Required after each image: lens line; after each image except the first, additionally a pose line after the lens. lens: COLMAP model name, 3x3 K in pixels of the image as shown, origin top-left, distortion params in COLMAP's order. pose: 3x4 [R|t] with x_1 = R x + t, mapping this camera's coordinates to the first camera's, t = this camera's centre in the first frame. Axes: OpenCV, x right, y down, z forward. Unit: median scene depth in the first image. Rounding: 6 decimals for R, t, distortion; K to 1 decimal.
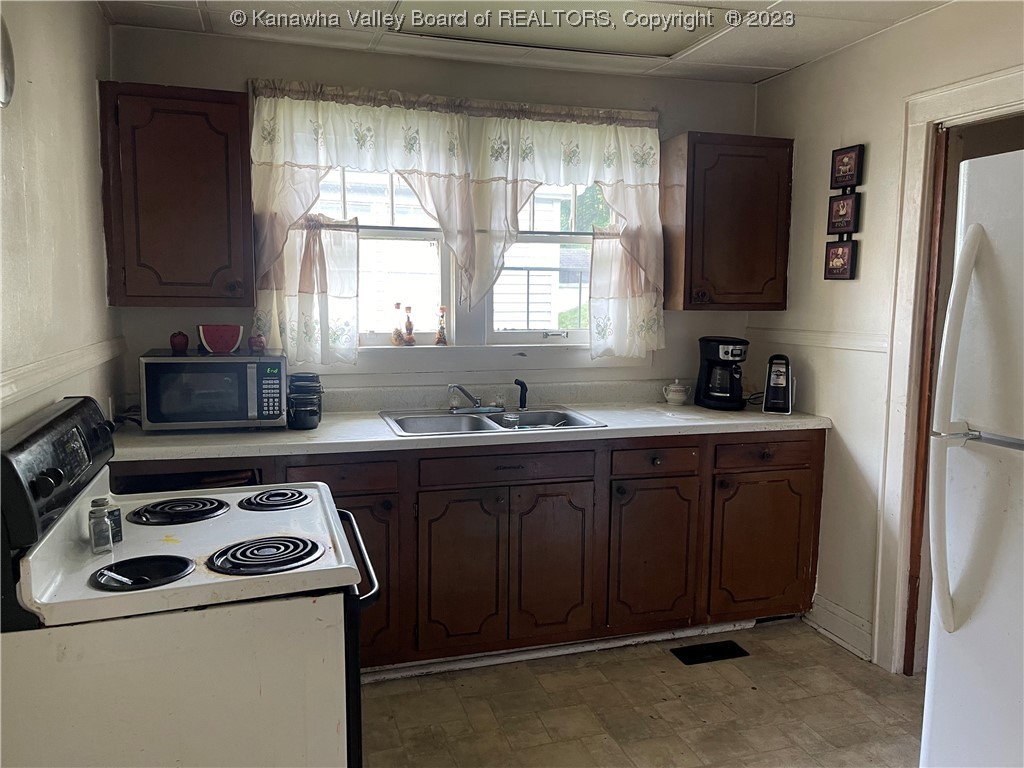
lens RADIAL K [[766.2, 0, 510.6], [0, 766.2, 387.9], [0, 0, 1]] dist [0.069212, -0.078405]
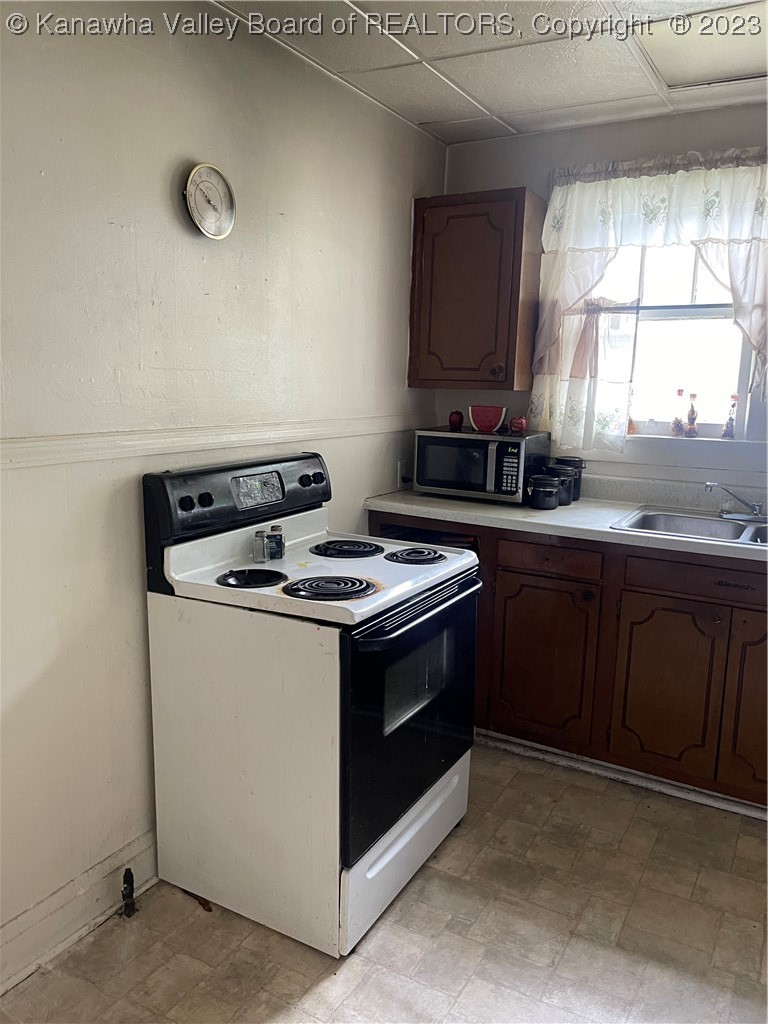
lens RADIAL K [[781.8, 0, 384.0], [0, 781.8, 512.0], [0, 0, 1]] dist [0.063781, -0.005192]
pose [[0.687095, 0.134720, -0.713969, 0.333249], [-0.104611, 0.990764, 0.086275, -0.011456], [0.718998, 0.015410, 0.694842, 0.104798]]
